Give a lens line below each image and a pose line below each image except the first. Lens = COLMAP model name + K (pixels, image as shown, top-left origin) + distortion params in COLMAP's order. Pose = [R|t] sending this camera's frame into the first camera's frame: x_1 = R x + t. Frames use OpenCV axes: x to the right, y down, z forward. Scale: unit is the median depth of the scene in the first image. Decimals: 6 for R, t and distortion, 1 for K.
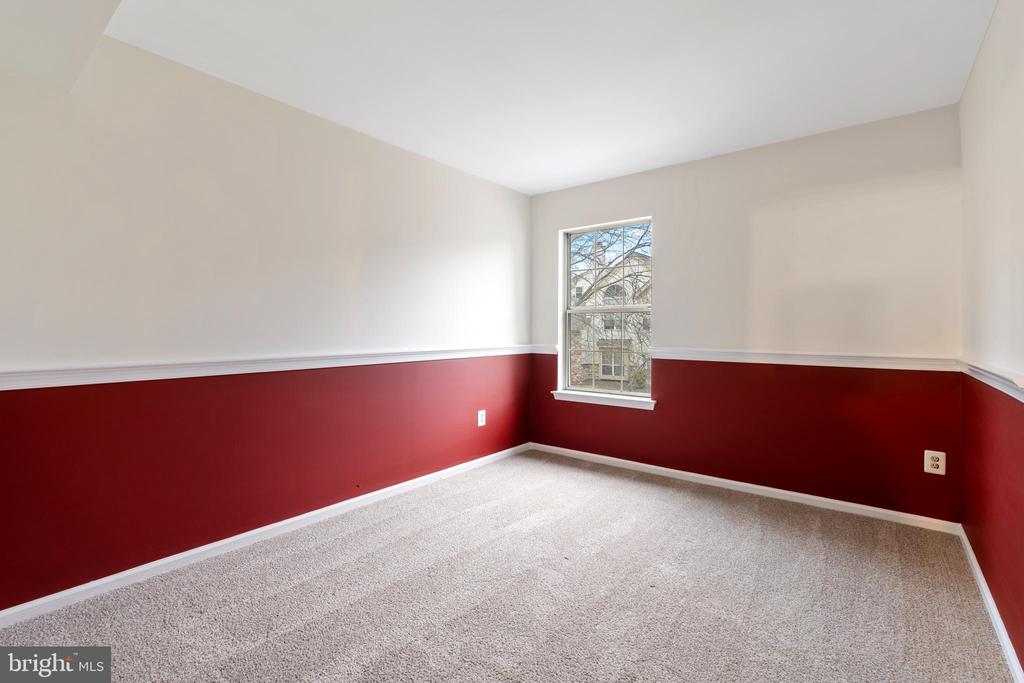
lens RADIAL K [[462.6, 0, 505.2], [0, 462.6, 334.3], [0, 0, 1]] dist [-0.005210, 0.001869]
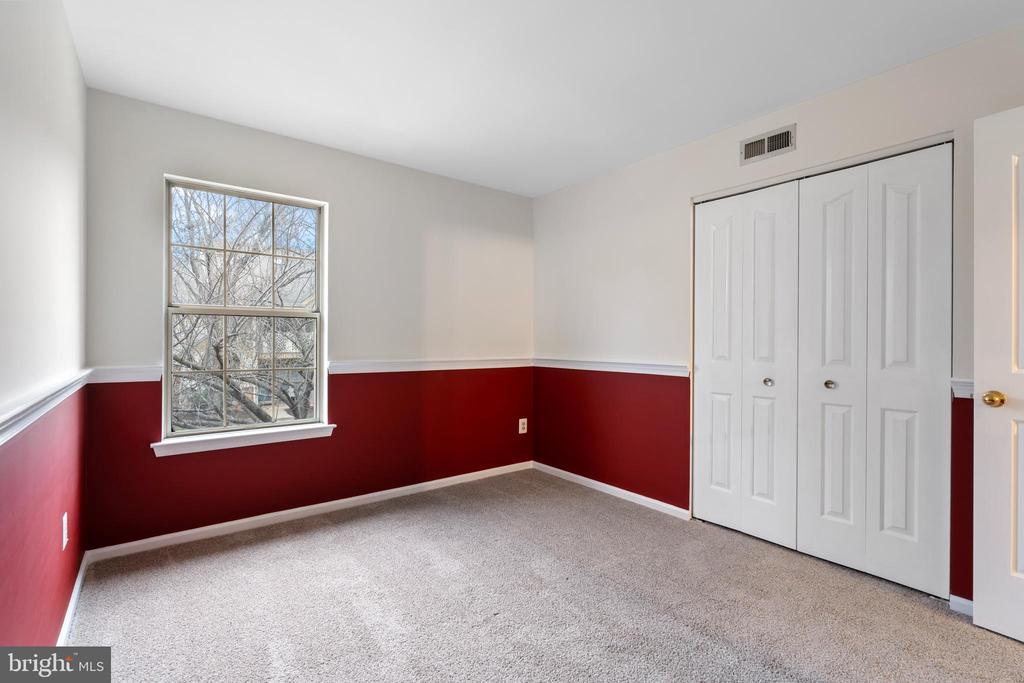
lens RADIAL K [[462.6, 0, 511.6], [0, 462.6, 341.1], [0, 0, 1]] dist [-0.005210, 0.001869]
pose [[0.231517, -0.002681, 0.972827, -0.488408], [0.006958, 0.999975, 0.001100, -0.007838], [-0.972806, 0.006514, 0.231530, 0.561671]]
